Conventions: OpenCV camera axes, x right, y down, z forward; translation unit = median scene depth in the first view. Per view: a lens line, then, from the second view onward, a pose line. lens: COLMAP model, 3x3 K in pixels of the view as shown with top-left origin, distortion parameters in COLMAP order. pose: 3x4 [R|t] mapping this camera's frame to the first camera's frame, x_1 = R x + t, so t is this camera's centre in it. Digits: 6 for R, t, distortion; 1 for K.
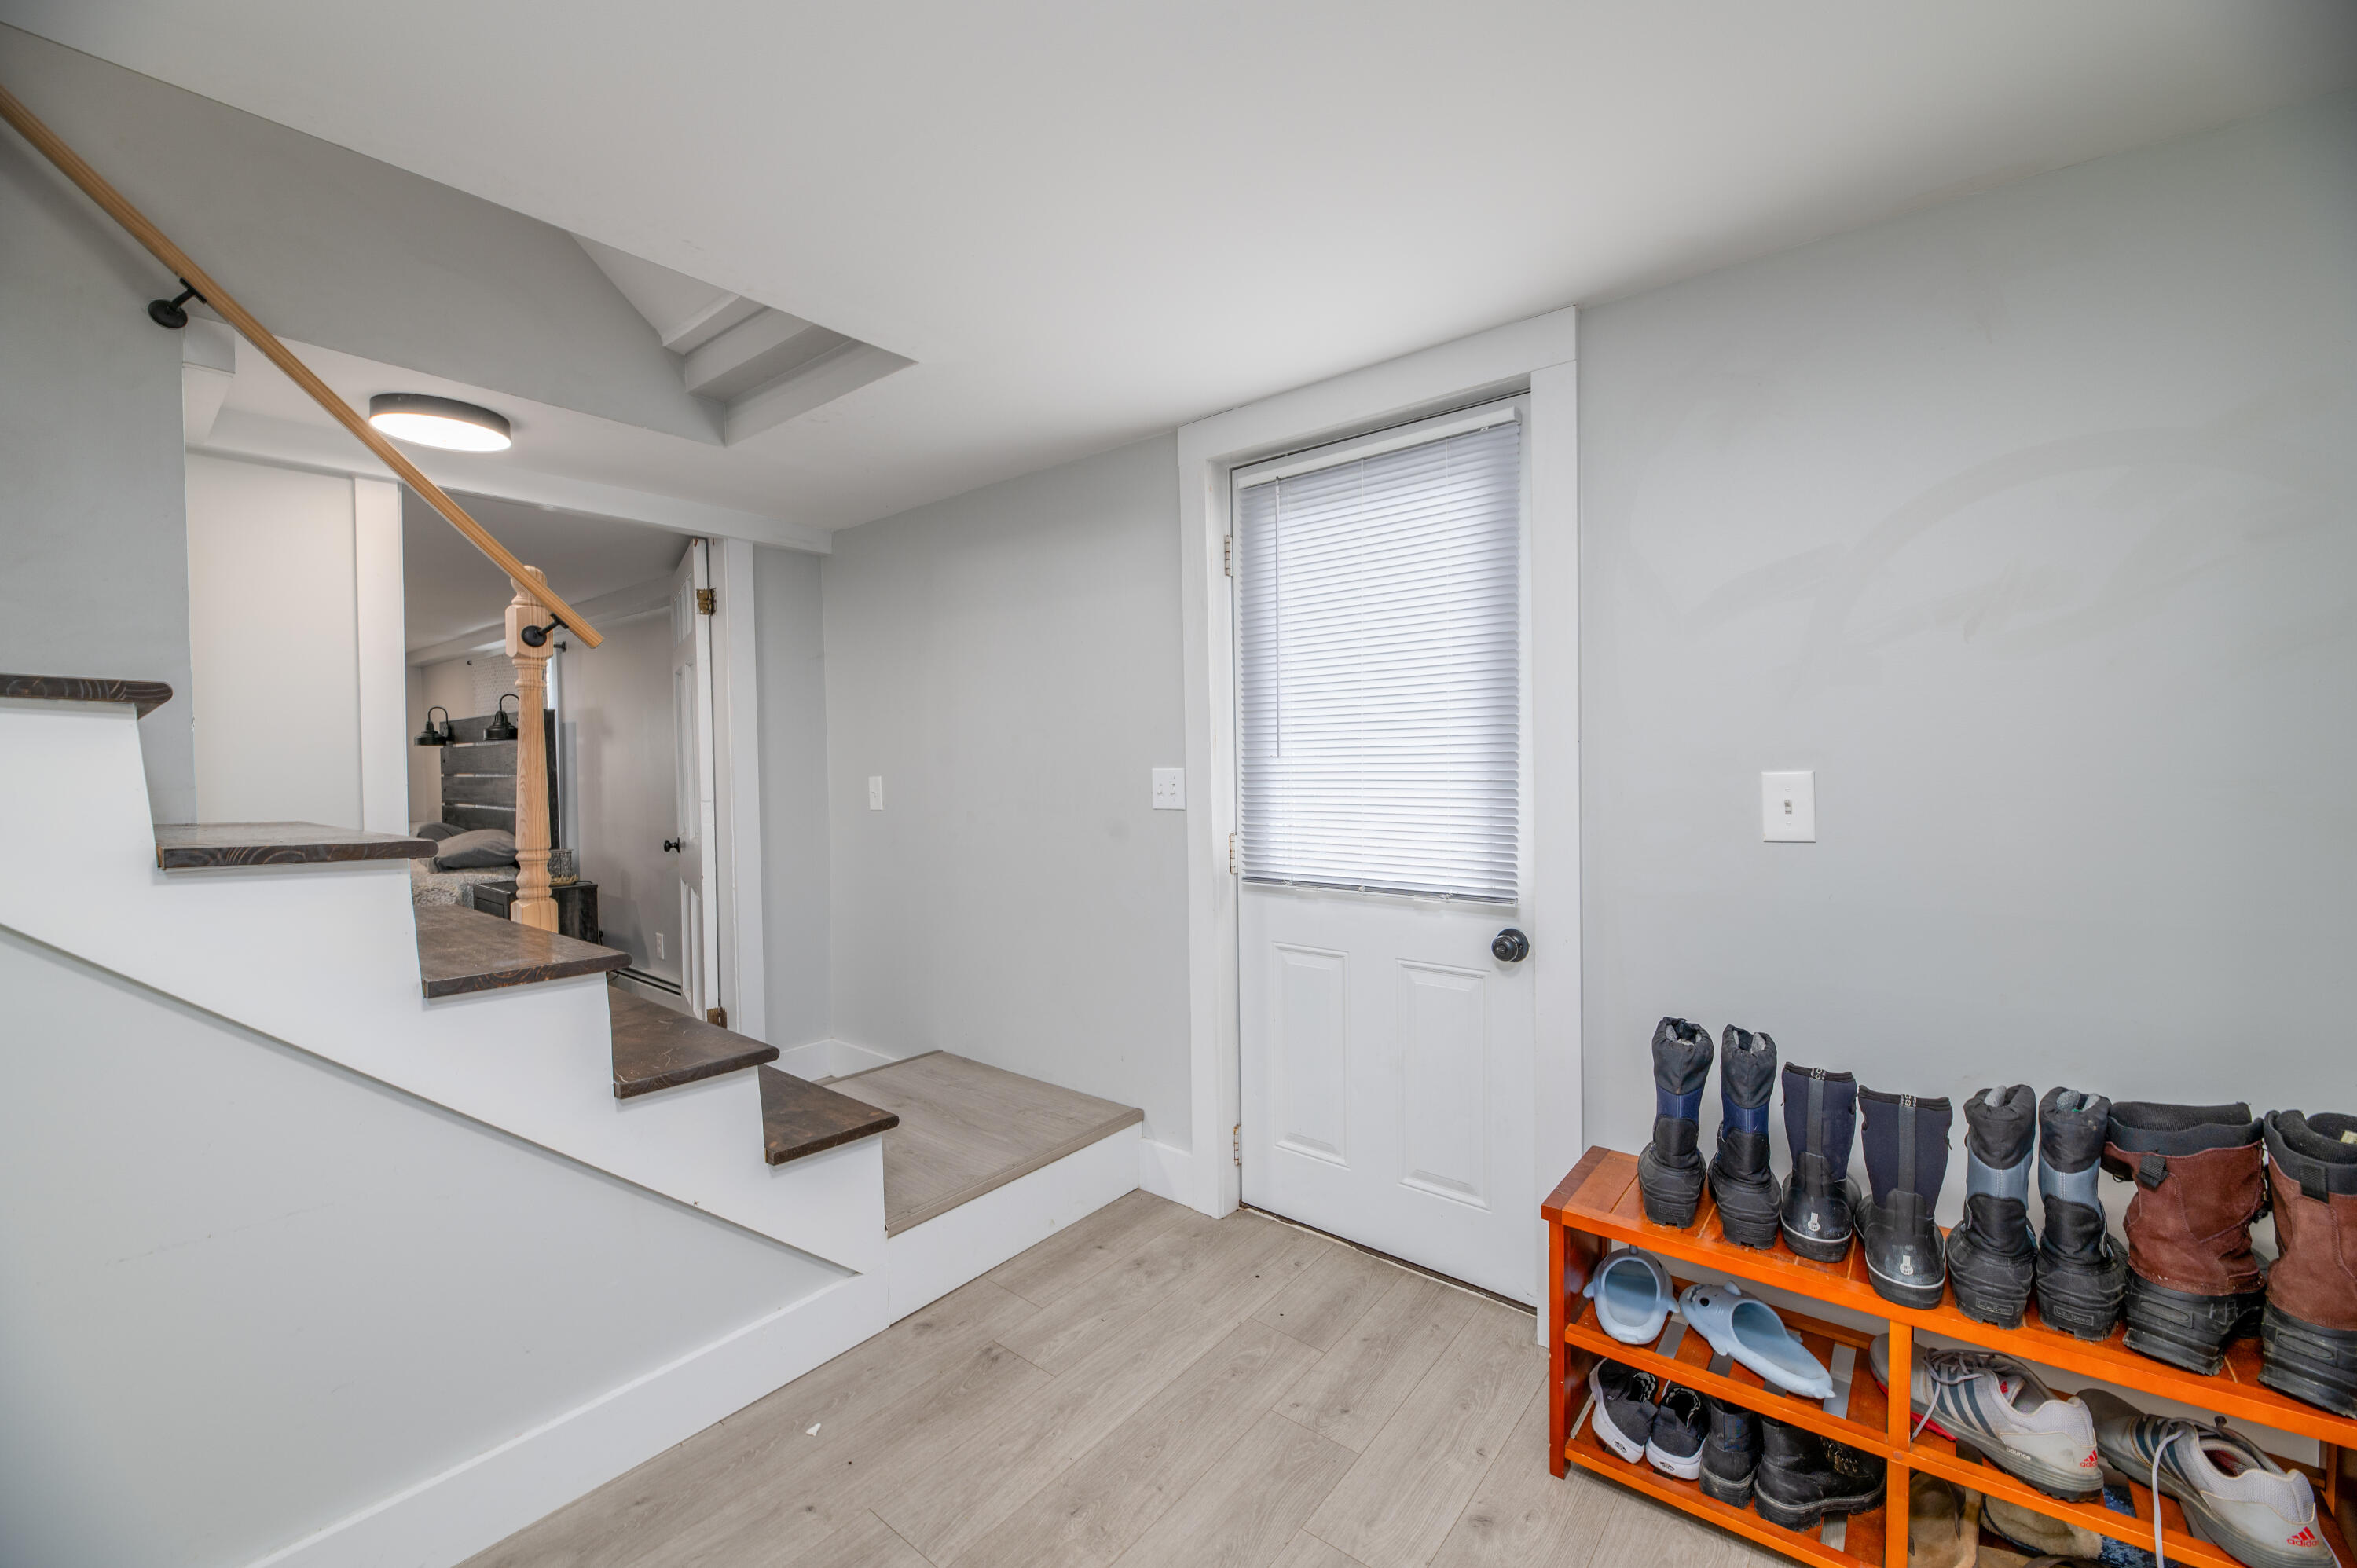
lens RADIAL K [[978.8, 0, 1162.2], [0, 978.8, 785.0], [0, 0, 1]] dist [-0.002830, -0.002173]
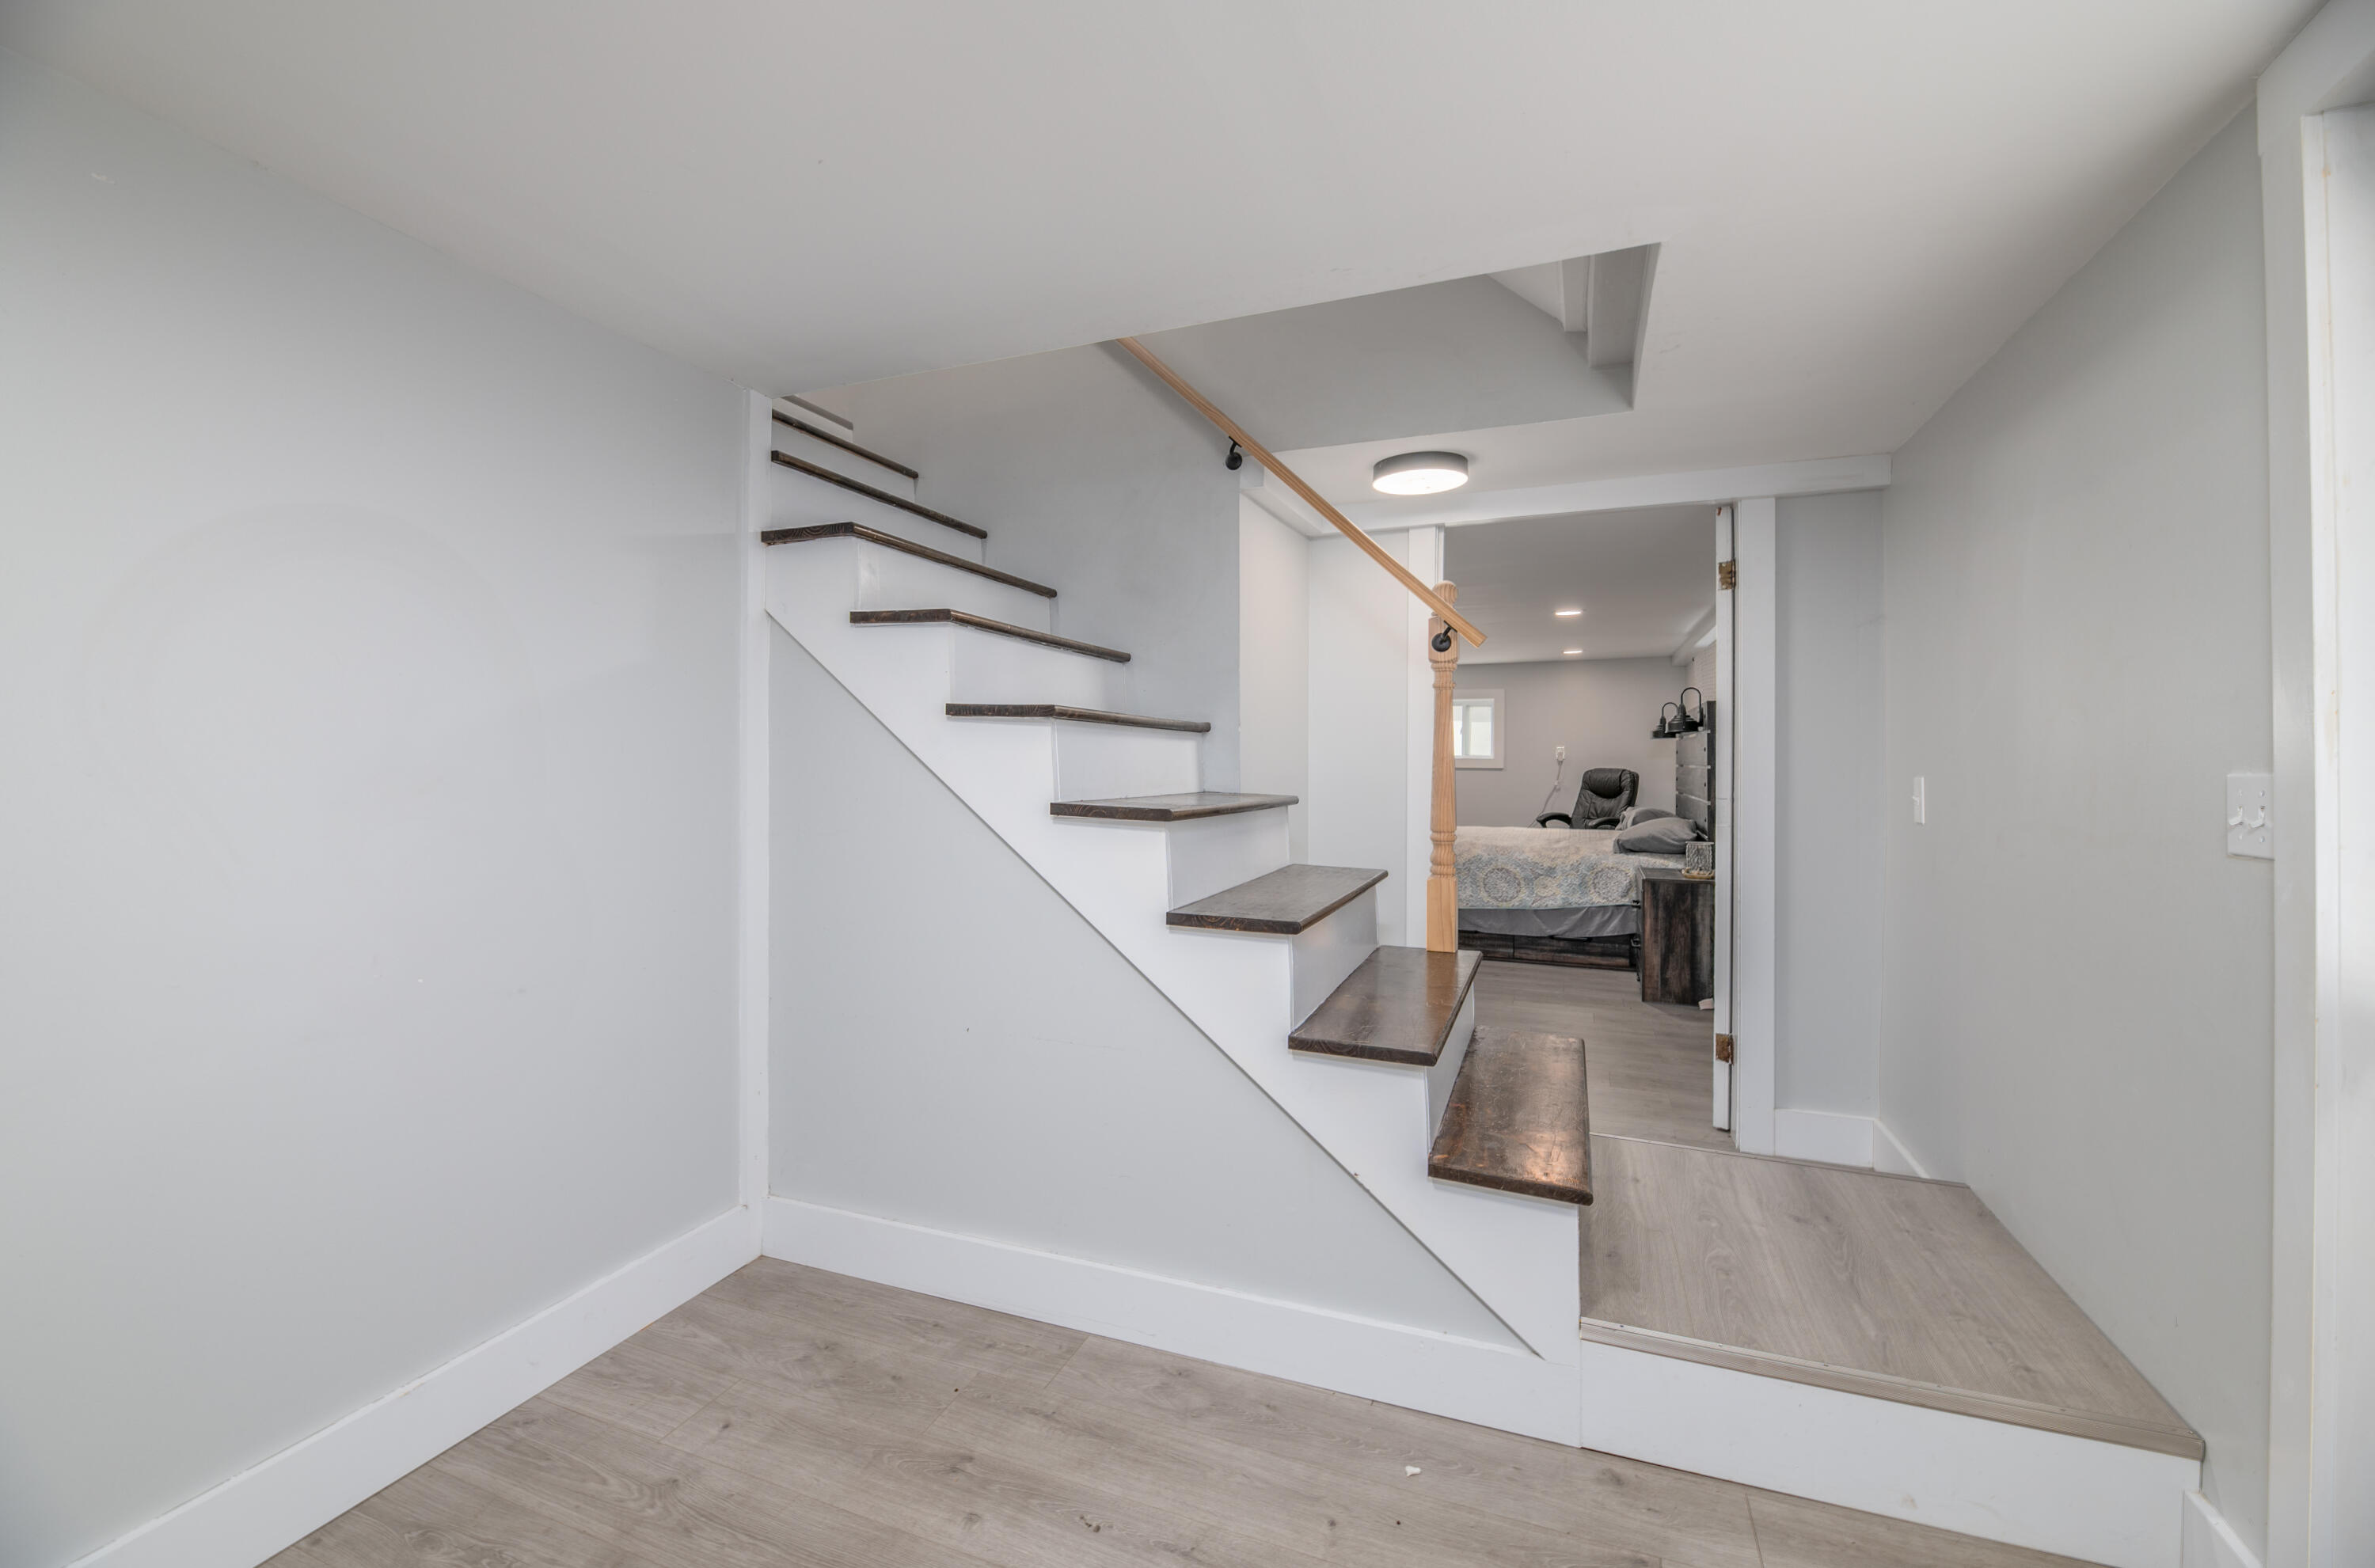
lens RADIAL K [[986.2, 0, 1176.3], [0, 986.2, 764.8], [0, 0, 1]] dist [-0.002830, -0.002173]
pose [[0.281013, 0.015440, -0.959580, 0.389710], [-0.026519, 0.999614, 0.008318, -0.014322], [0.959337, 0.023110, 0.281314, 0.412963]]
